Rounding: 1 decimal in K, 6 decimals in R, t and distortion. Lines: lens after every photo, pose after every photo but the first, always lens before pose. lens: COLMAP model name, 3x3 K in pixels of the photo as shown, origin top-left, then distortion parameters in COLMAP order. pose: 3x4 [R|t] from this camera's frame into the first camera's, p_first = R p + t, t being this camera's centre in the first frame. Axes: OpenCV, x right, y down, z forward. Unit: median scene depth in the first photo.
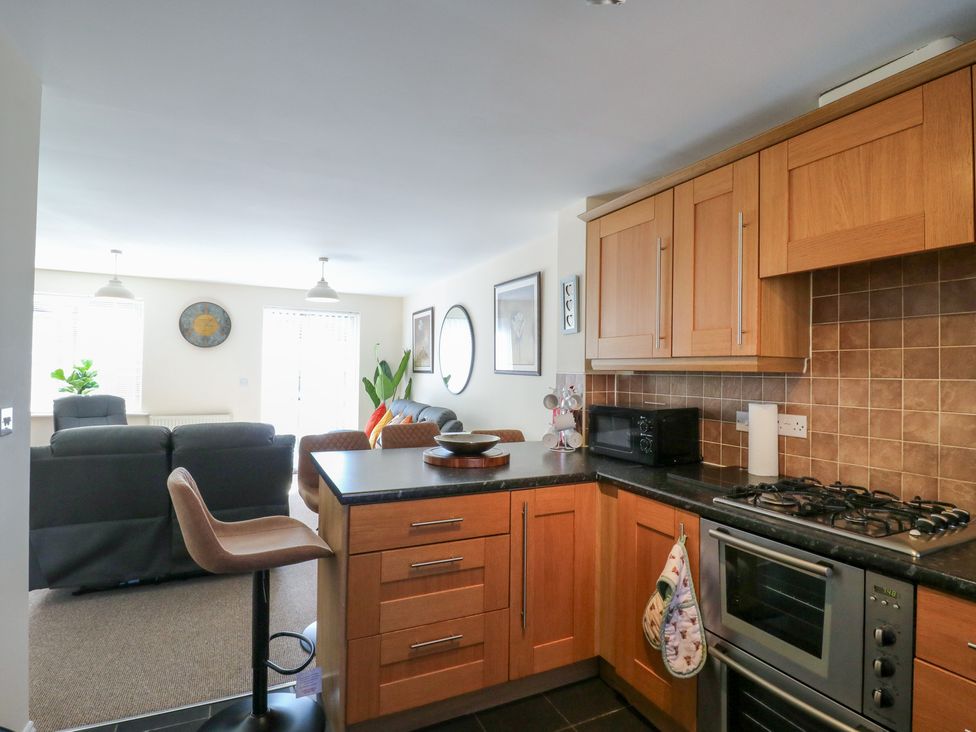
lens RADIAL K [[522.0, 0, 502.6], [0, 522.0, 361.0], [0, 0, 1]] dist [0.002522, -0.014127]
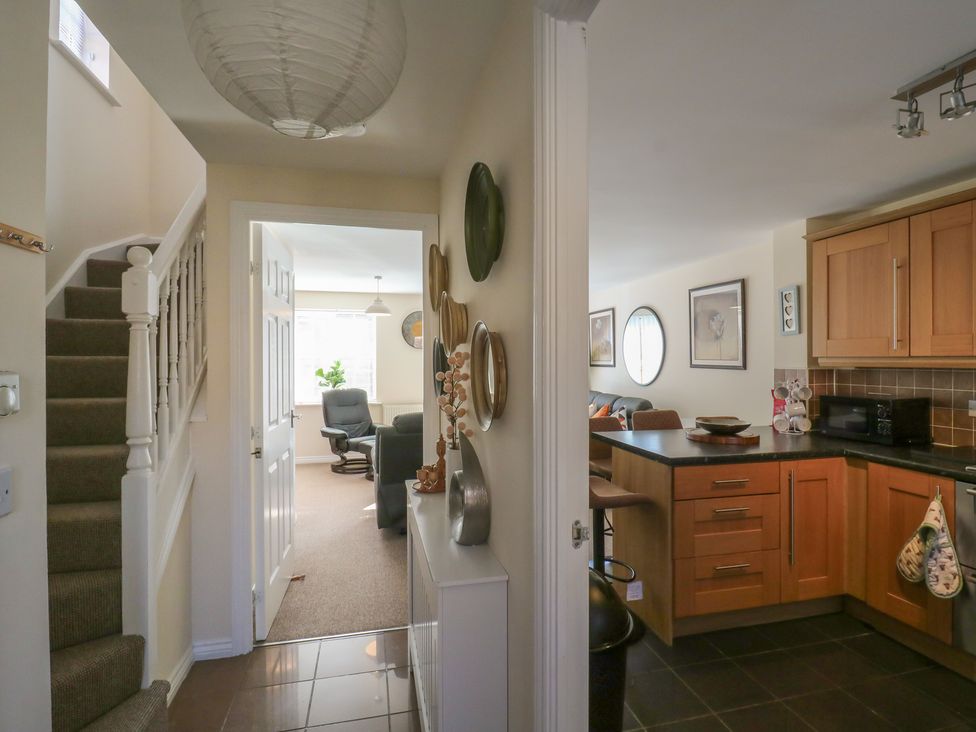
lens RADIAL K [[522.0, 0, 502.6], [0, 522.0, 361.0], [0, 0, 1]] dist [0.002522, -0.014127]
pose [[0.976563, -0.017668, -0.214507, -0.347684], [0.021969, 0.999602, 0.017686, -0.039485], [0.214109, -0.021984, 0.976562, -0.396215]]
